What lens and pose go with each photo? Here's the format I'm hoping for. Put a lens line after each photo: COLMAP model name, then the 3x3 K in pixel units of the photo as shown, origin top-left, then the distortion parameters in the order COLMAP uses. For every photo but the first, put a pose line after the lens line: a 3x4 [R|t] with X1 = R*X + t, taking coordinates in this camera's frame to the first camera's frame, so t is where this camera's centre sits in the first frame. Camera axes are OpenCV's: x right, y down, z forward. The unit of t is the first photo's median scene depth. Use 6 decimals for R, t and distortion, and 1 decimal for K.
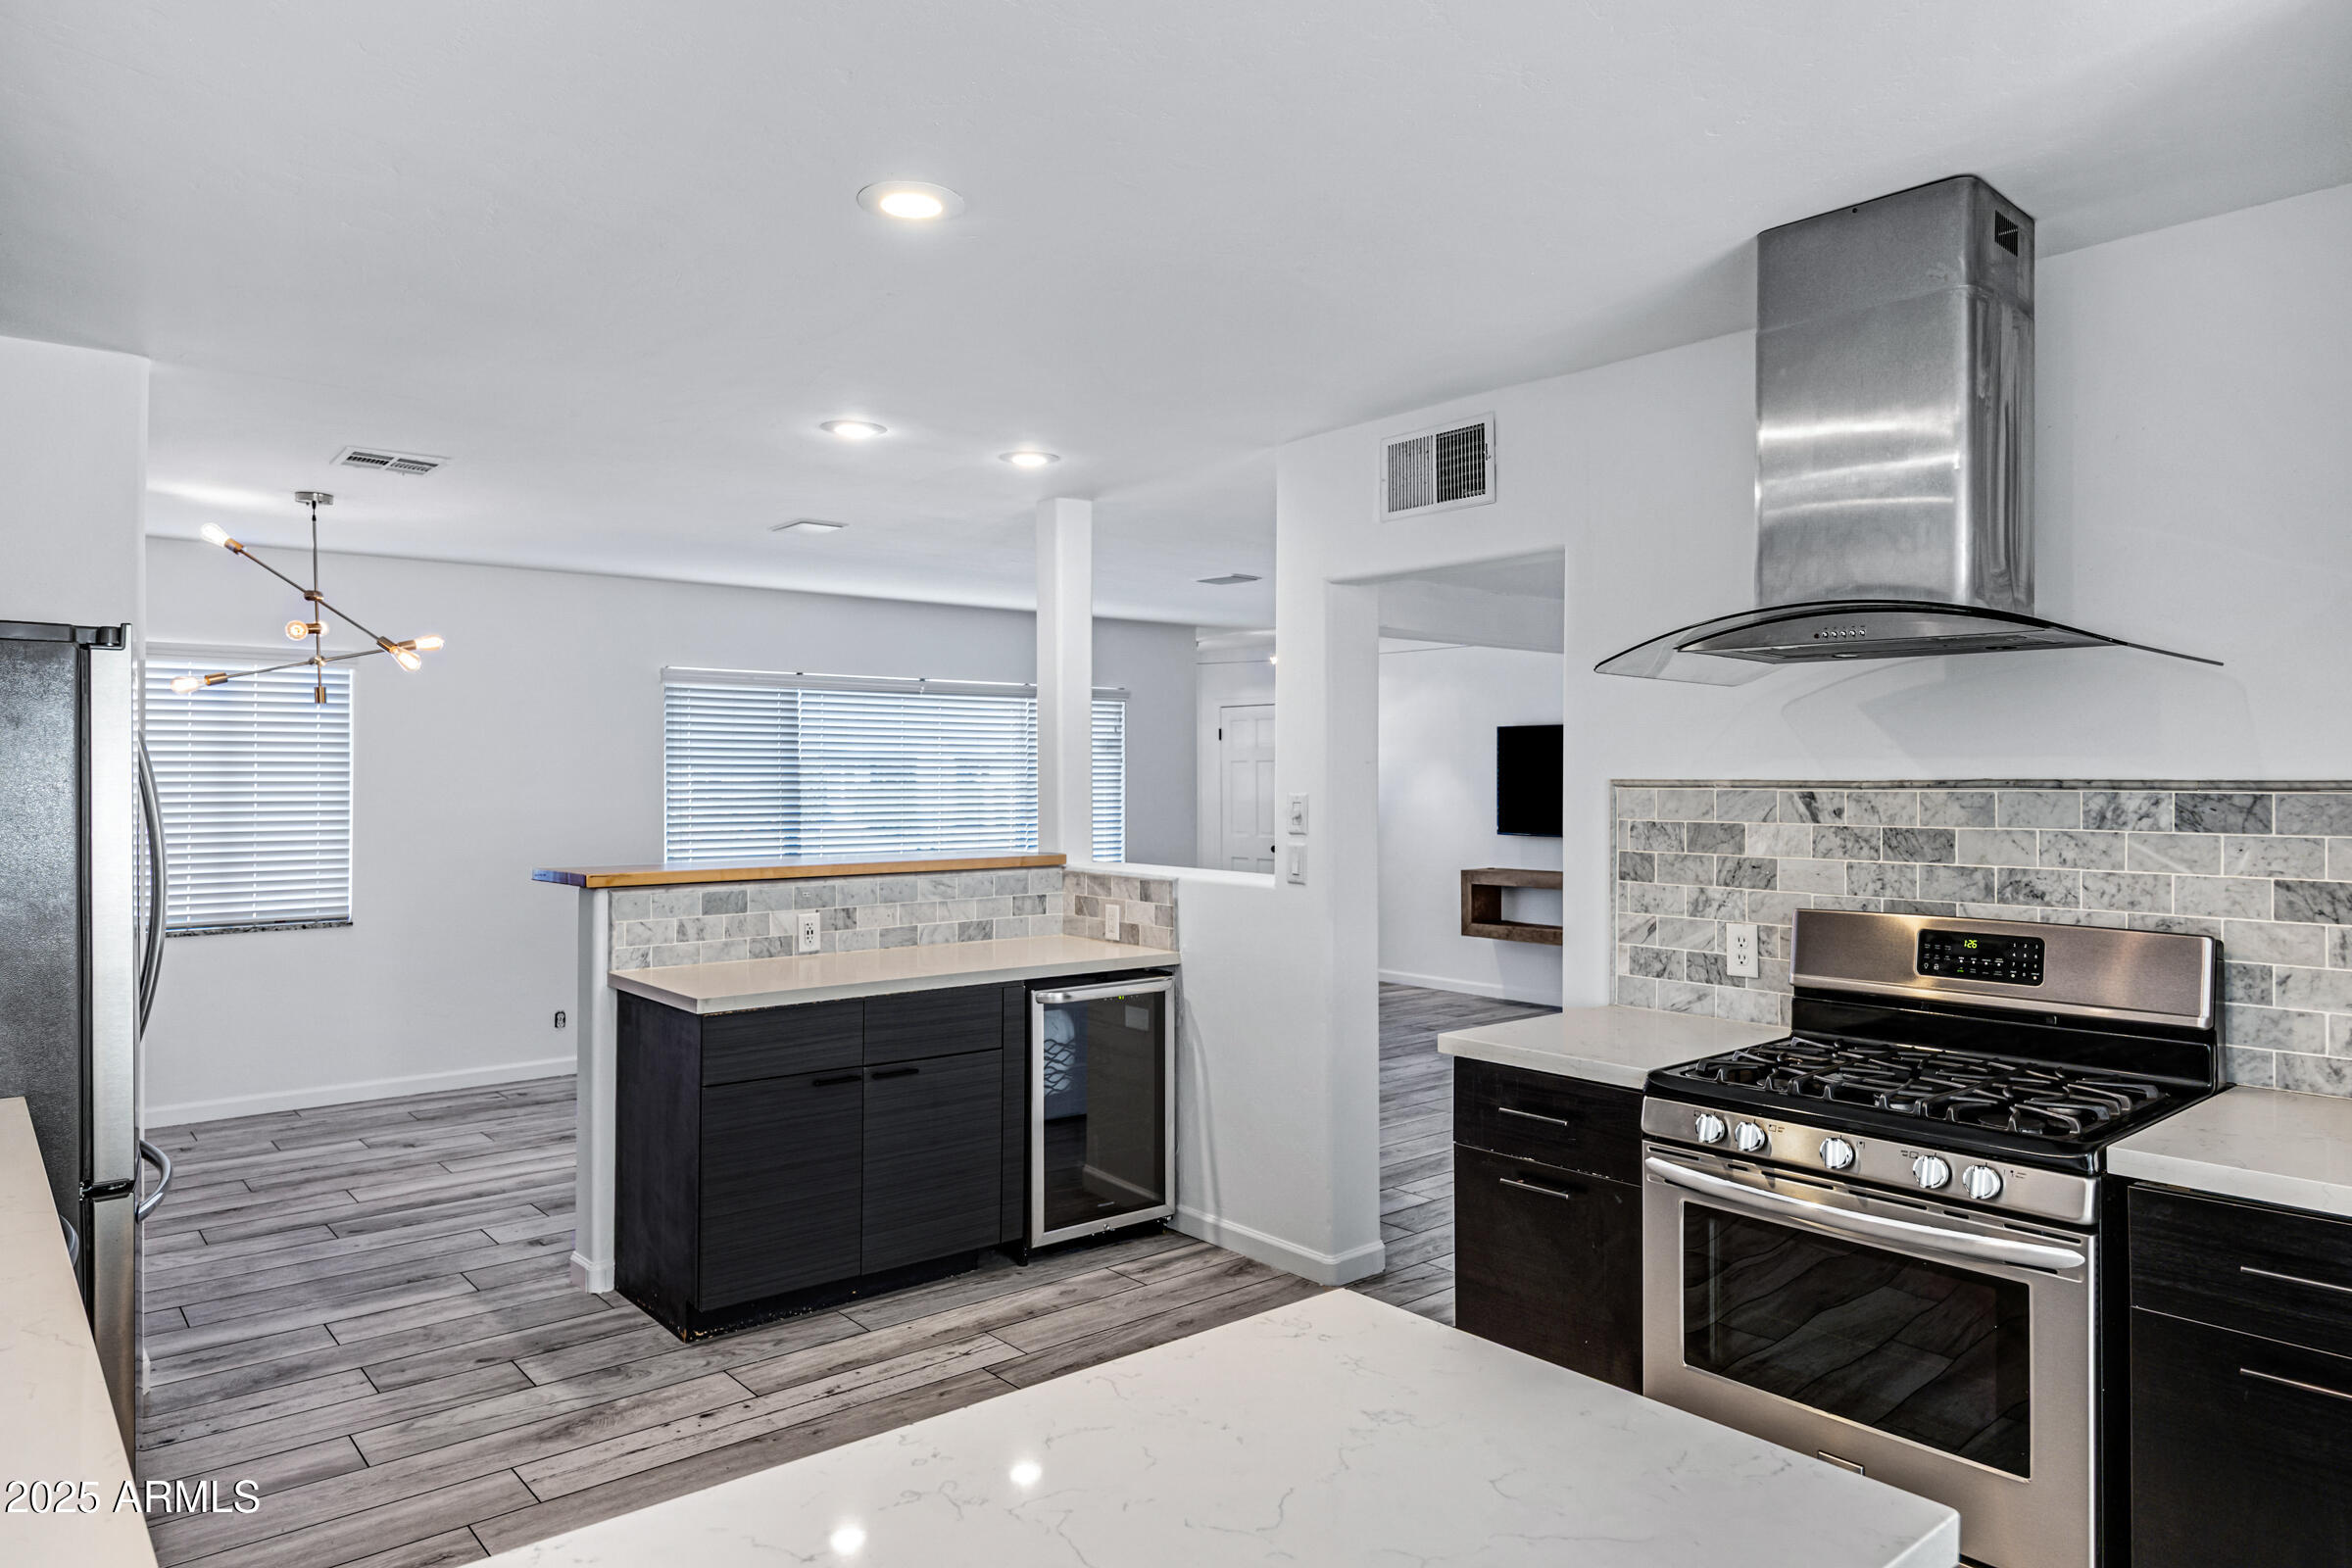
lens RADIAL K [[1469.0, 0, 1150.4], [0, 1469.0, 753.3], [0, 0, 1]] dist [-0.001970, -0.001105]
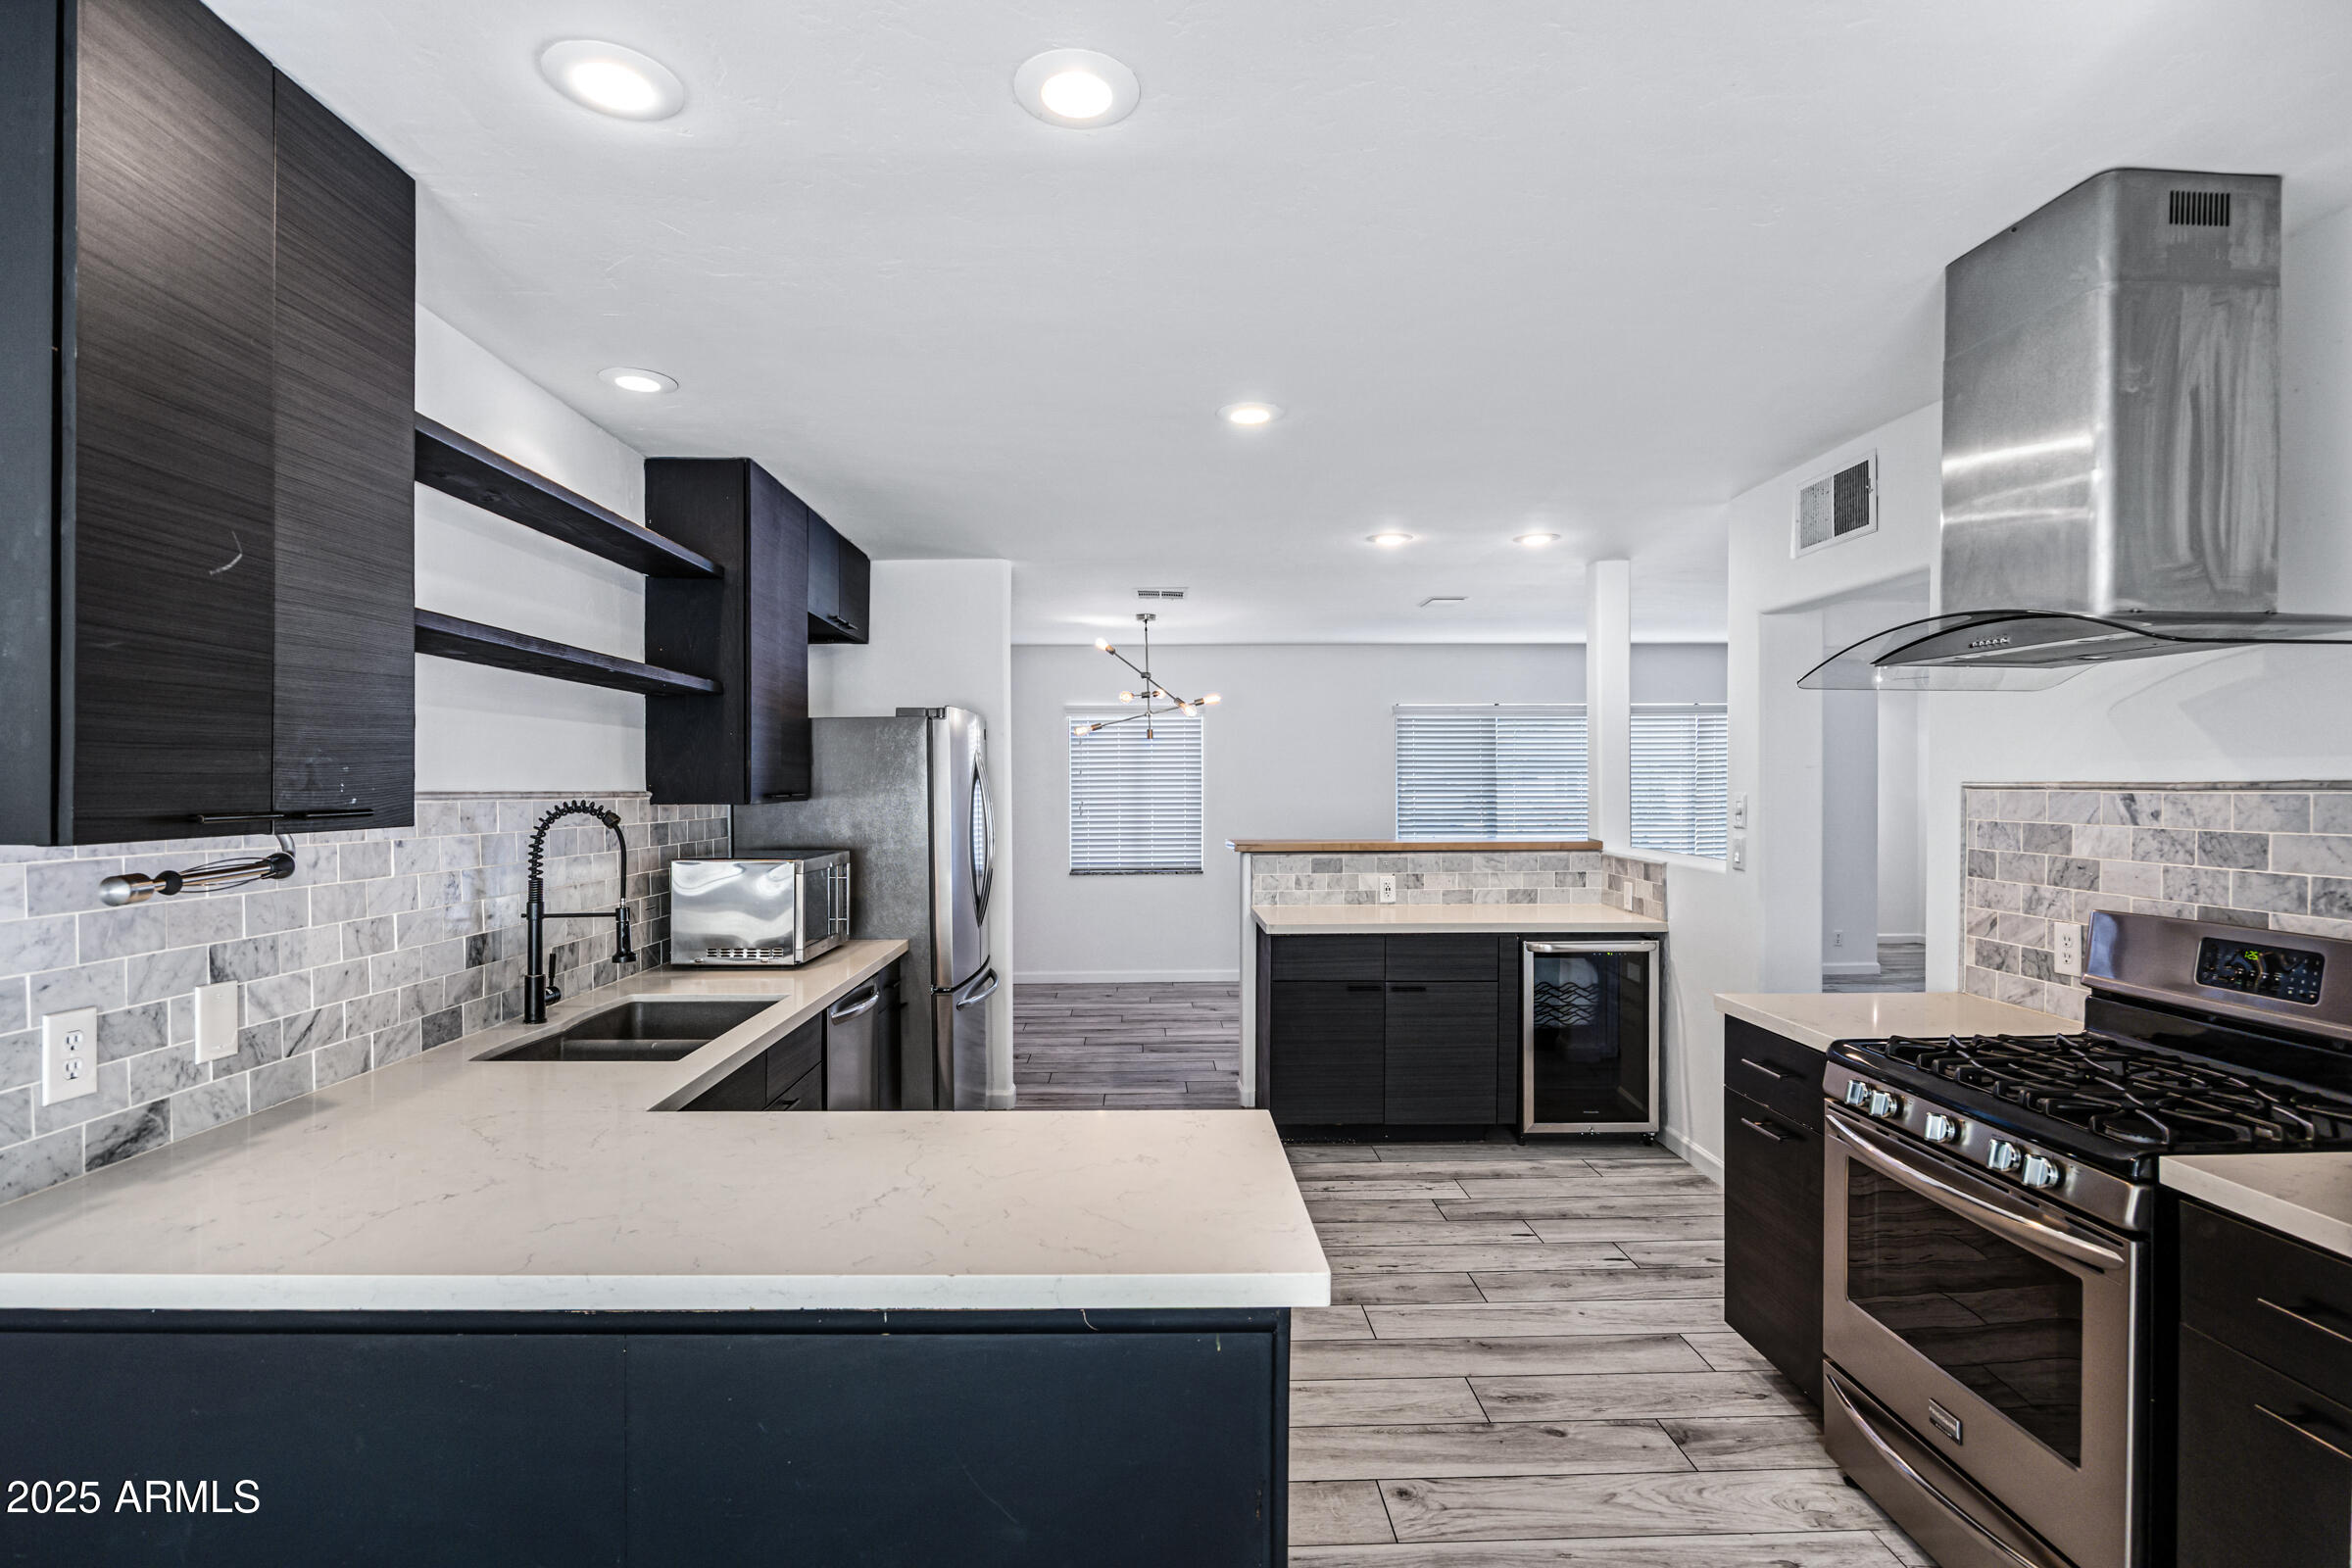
lens RADIAL K [[1117.4, 0, 1161.0], [0, 1117.4, 783.4], [0, 0, 1]] dist [-0.000996, -0.000756]
pose [[0.781480, -0.002781, -0.623924, 0.337802], [0.014385, 0.999805, 0.013560, -0.000200], [0.623765, -0.019572, 0.781367, 0.004367]]
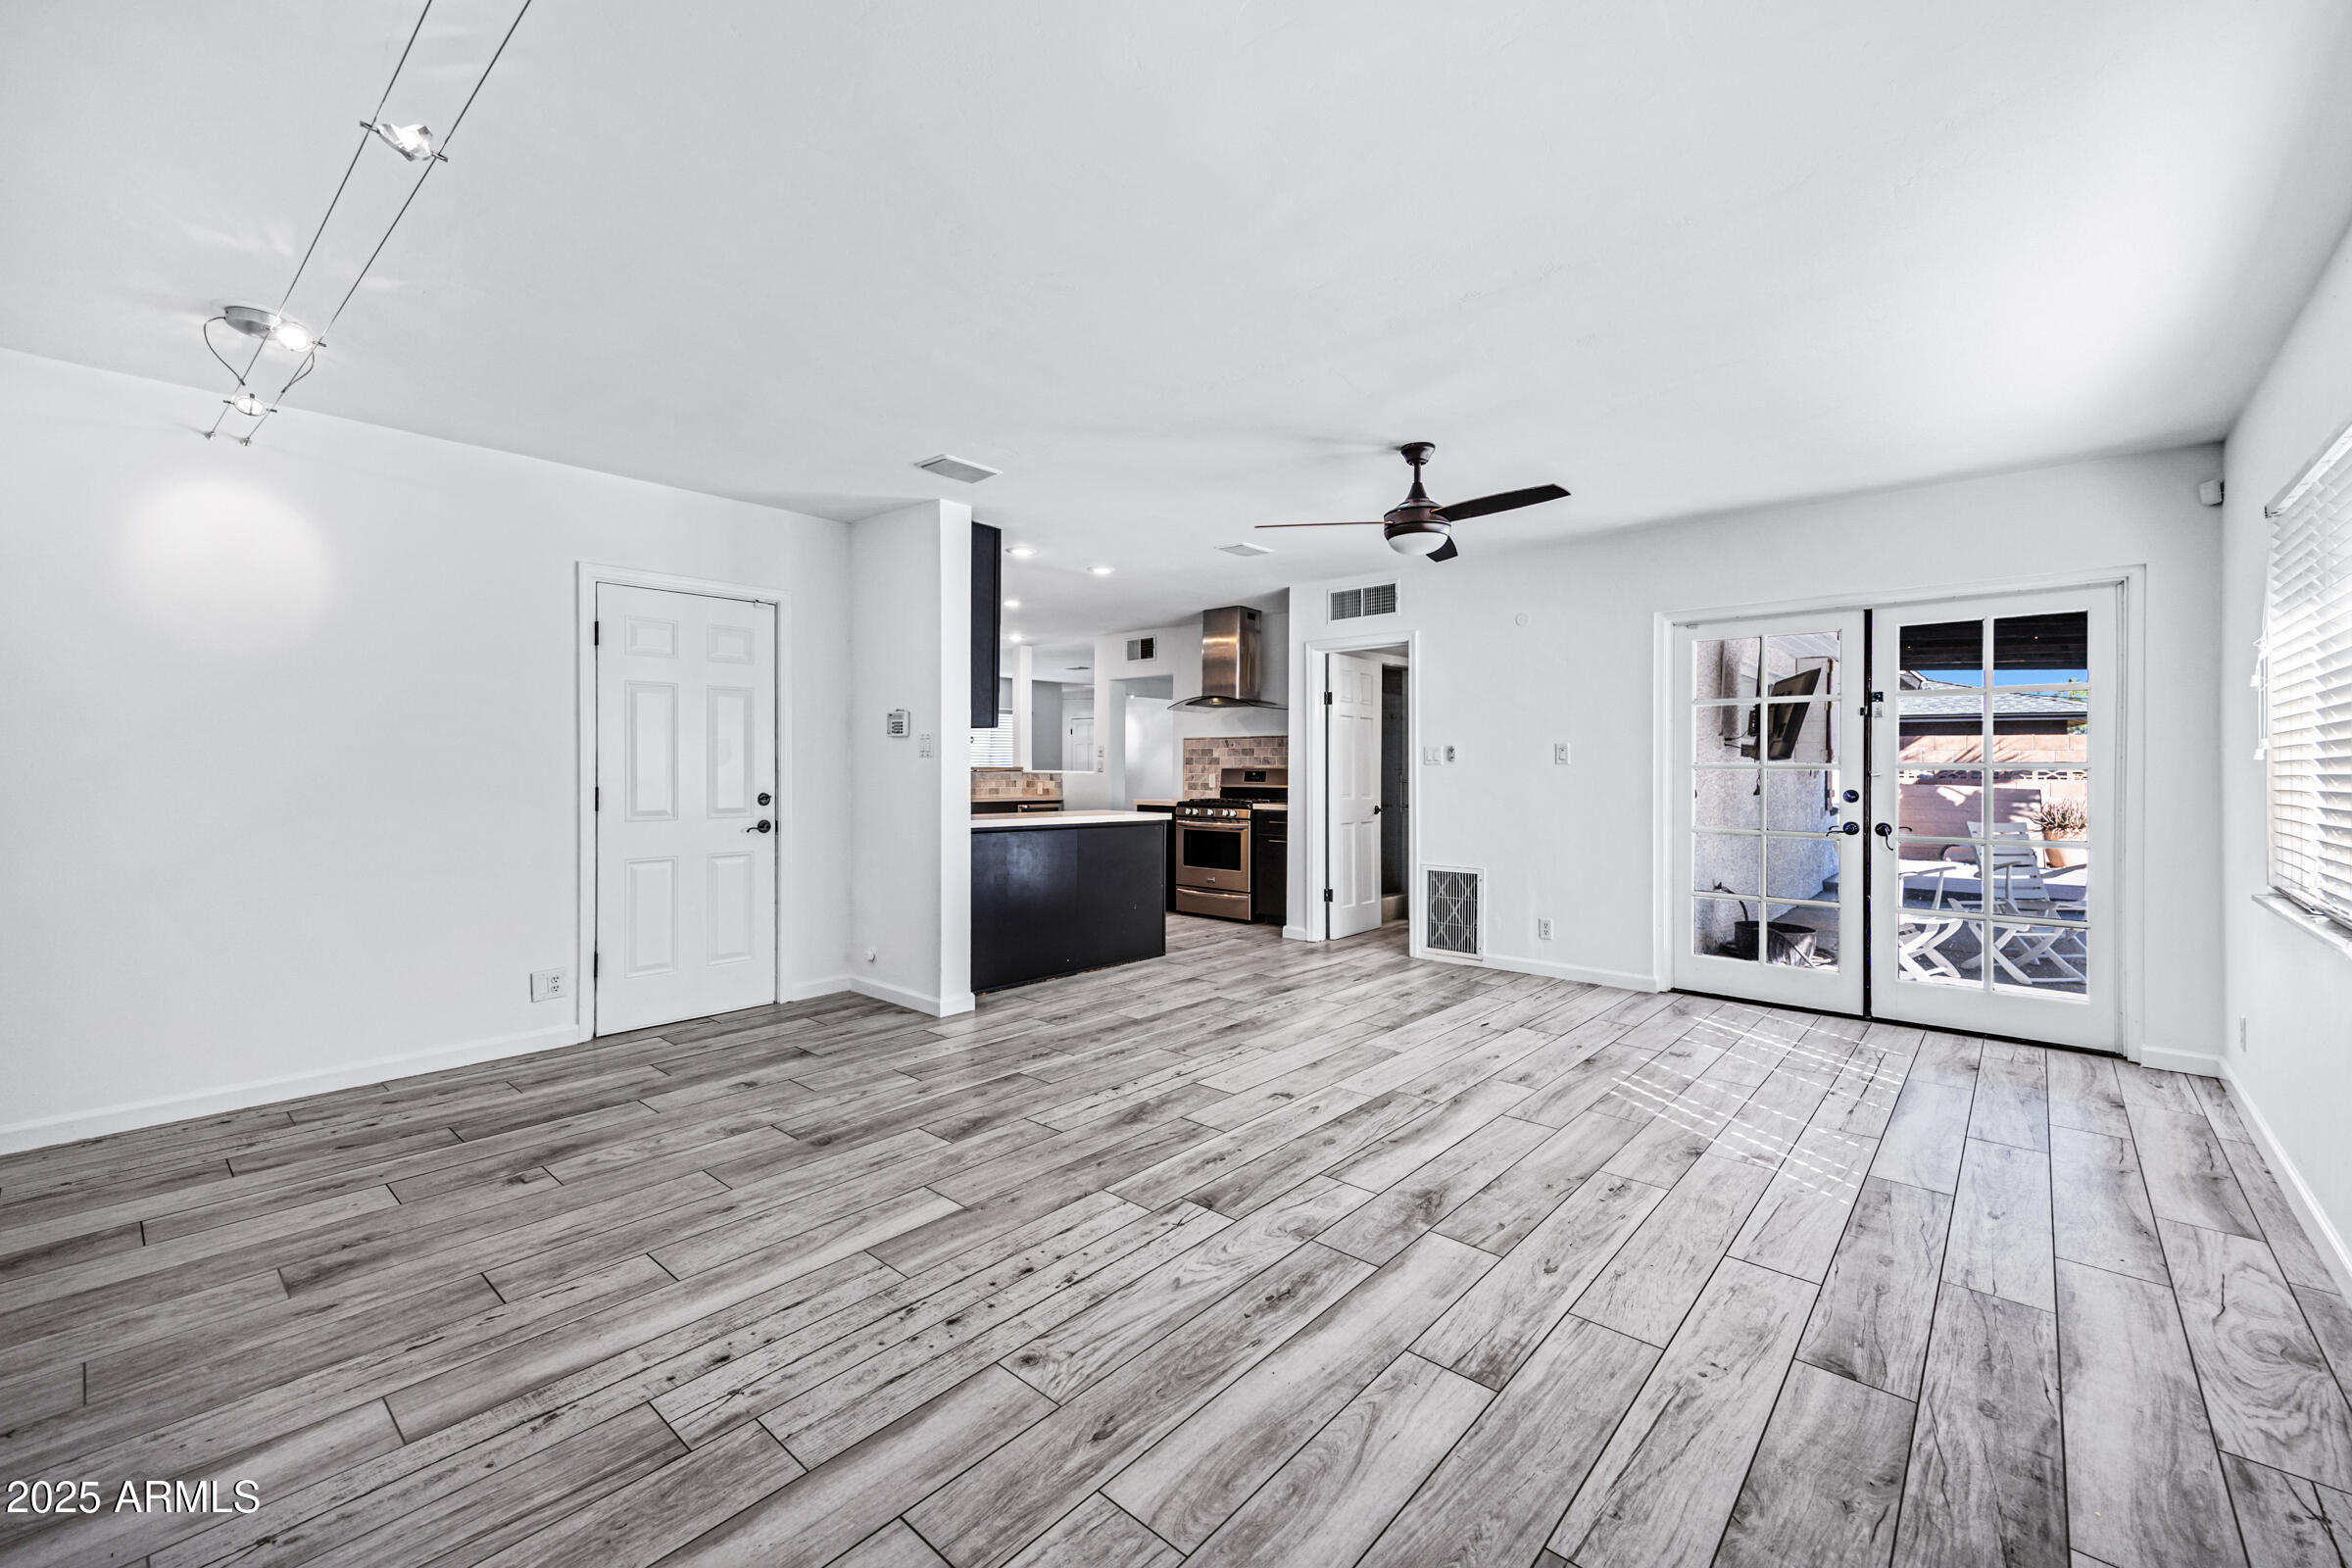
lens RADIAL K [[954.5, 0, 1167.6], [0, 954.5, 758.0], [0, 0, 1]] dist [-0.000091, 0.024660]
pose [[0.987870, 0.004880, 0.155204, -0.093564], [-0.006104, 0.999954, 0.007409, 0.047258], [-0.155161, -0.008267, 0.987855, -1.277285]]
